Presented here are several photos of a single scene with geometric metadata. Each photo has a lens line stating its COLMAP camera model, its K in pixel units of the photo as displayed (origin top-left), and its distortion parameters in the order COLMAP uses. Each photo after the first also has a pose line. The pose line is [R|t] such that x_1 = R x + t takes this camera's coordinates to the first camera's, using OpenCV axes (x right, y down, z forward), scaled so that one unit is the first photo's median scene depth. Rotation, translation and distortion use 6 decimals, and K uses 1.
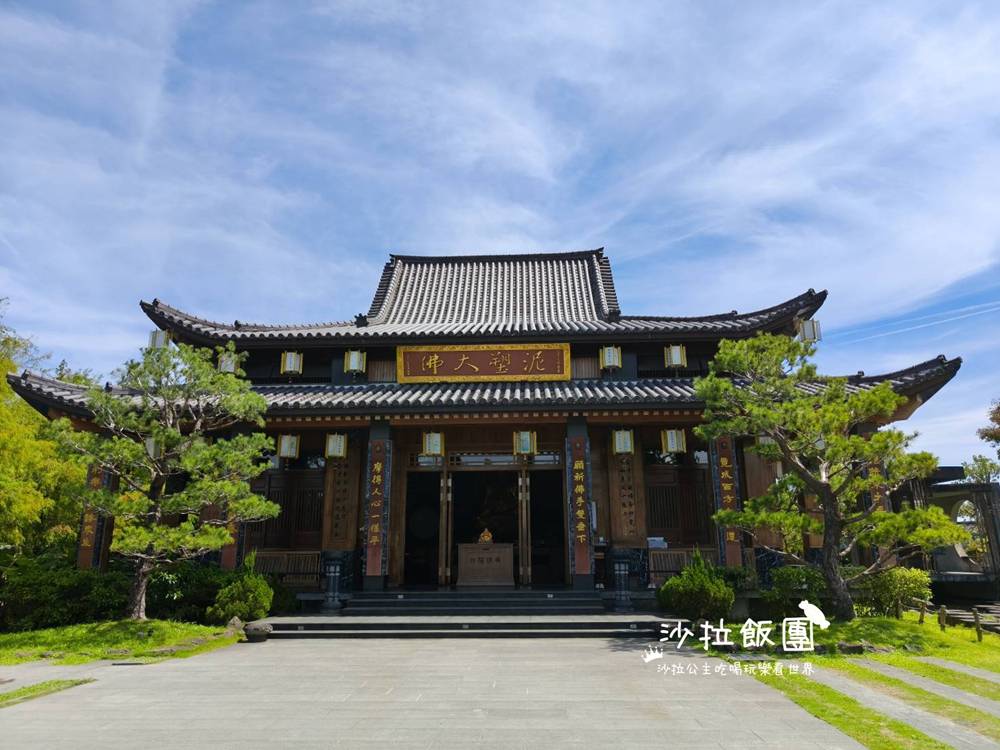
lens RADIAL K [[704.8, 0, 500.5], [0, 704.8, 363.8], [0, 0, 1]] dist [0.015450, -0.005249]
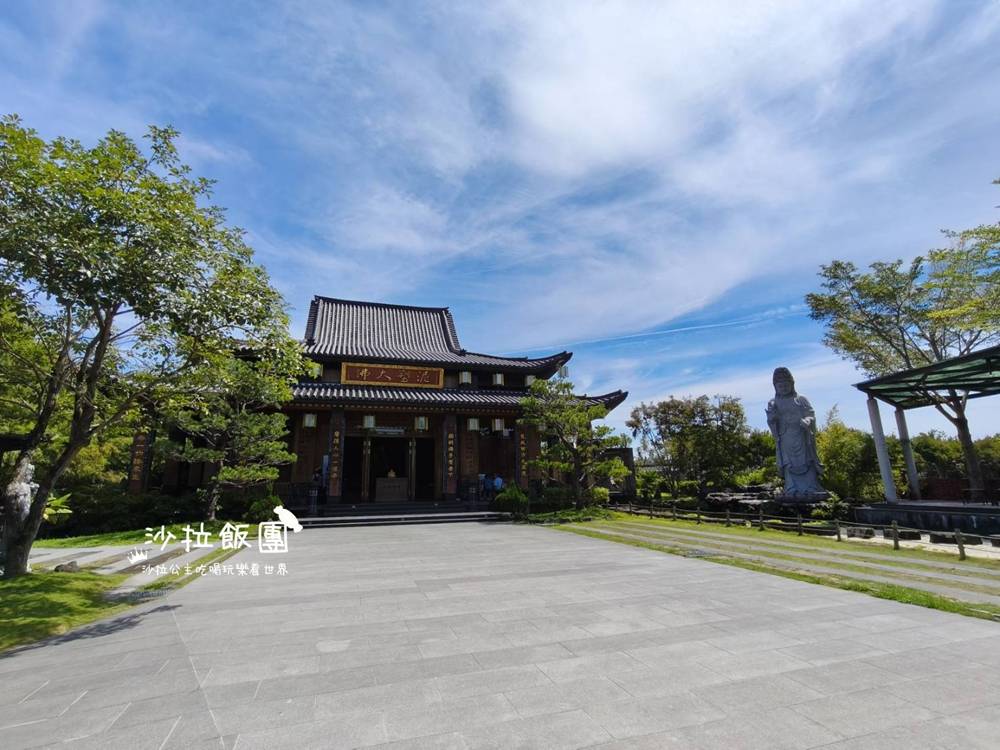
lens RADIAL K [[459.3, 0, 500.0], [0, 459.3, 375.0], [0, 0, 1]] dist [0.000854, 0.000201]
pose [[0.941508, 0.070622, 0.329509, -0.165027], [-0.078279, 0.996881, 0.010011, -0.037443], [-0.327774, -0.035219, 0.944099, -0.176791]]
